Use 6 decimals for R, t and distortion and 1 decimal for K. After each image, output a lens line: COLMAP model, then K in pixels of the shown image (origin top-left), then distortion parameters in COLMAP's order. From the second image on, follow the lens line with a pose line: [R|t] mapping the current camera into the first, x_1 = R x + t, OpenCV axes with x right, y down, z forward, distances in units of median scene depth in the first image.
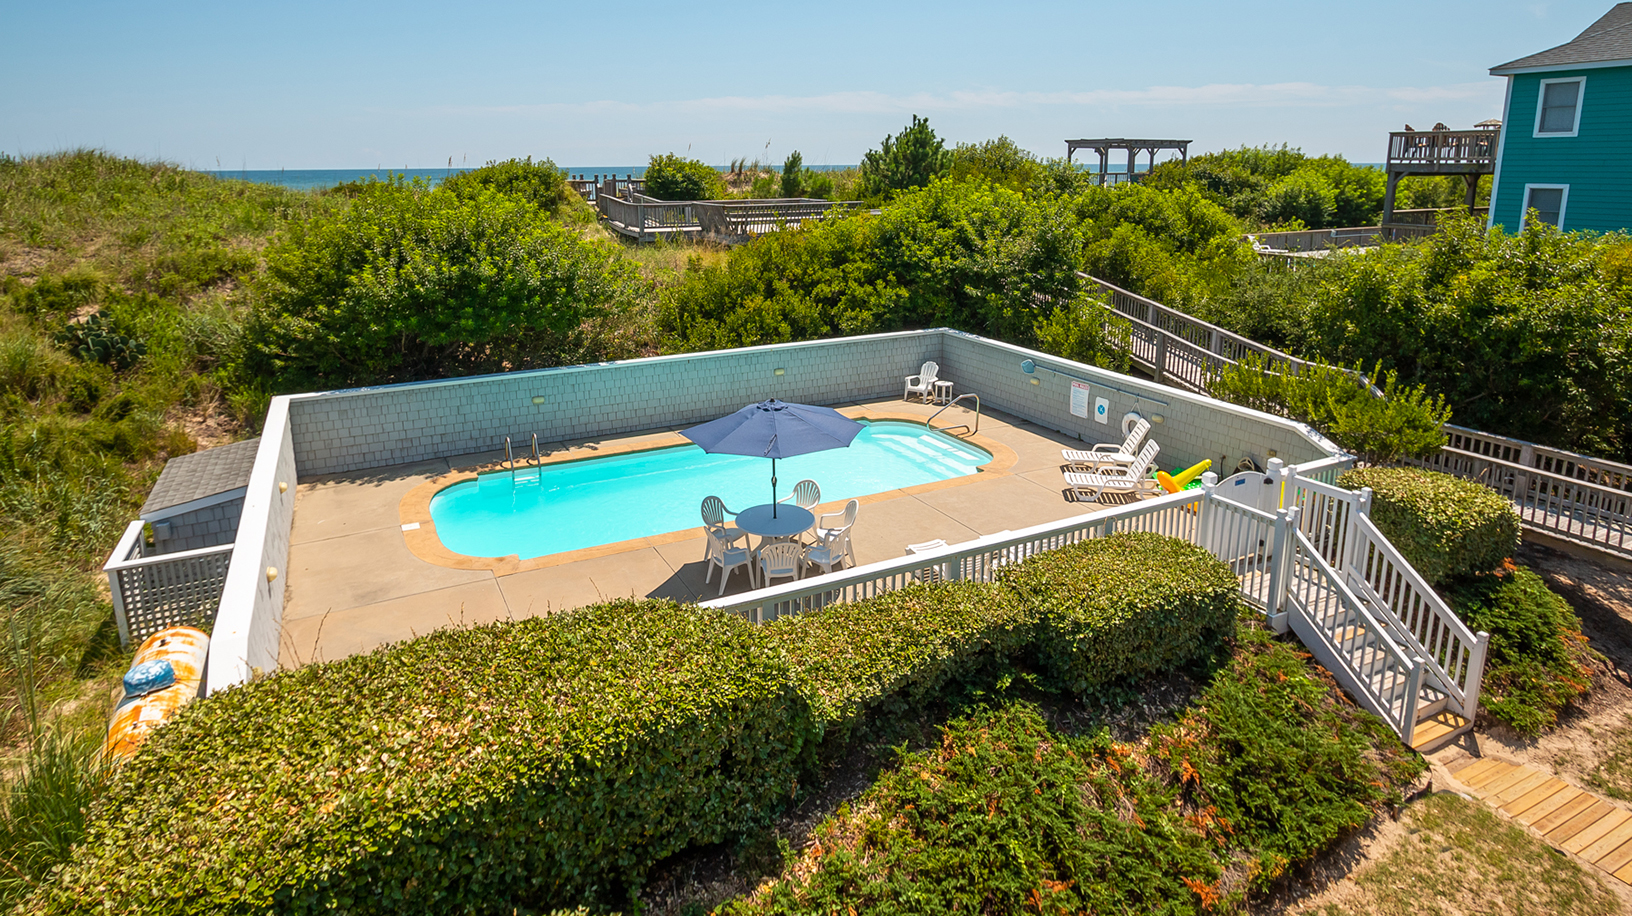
lens RADIAL K [[897.7, 0, 816.0], [0, 897.7, 458.0], [0, 0, 1]] dist [-0.001522, 0.000351]
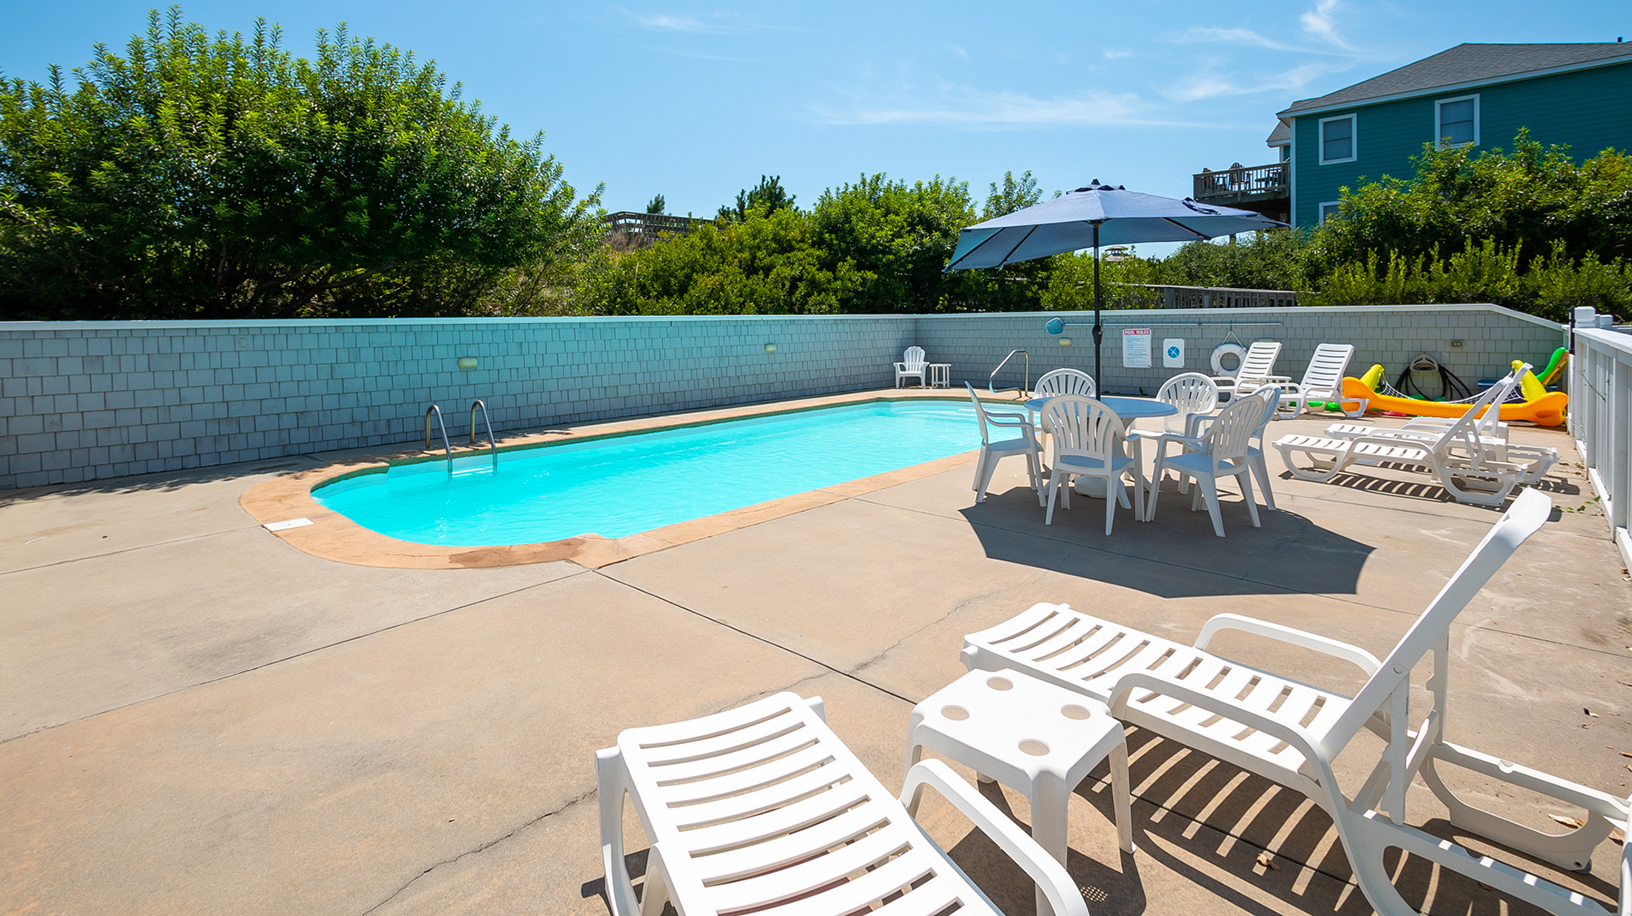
lens RADIAL K [[767.3, 0, 818.5], [0, 767.3, 392.3], [0, 0, 1]] dist [-0.002623, -0.001541]
pose [[0.944231, -0.046164, 0.326033, -0.251703], [0.117893, 0.971884, -0.203821, 0.094872], [-0.307457, 0.230891, 0.923125, 0.426764]]
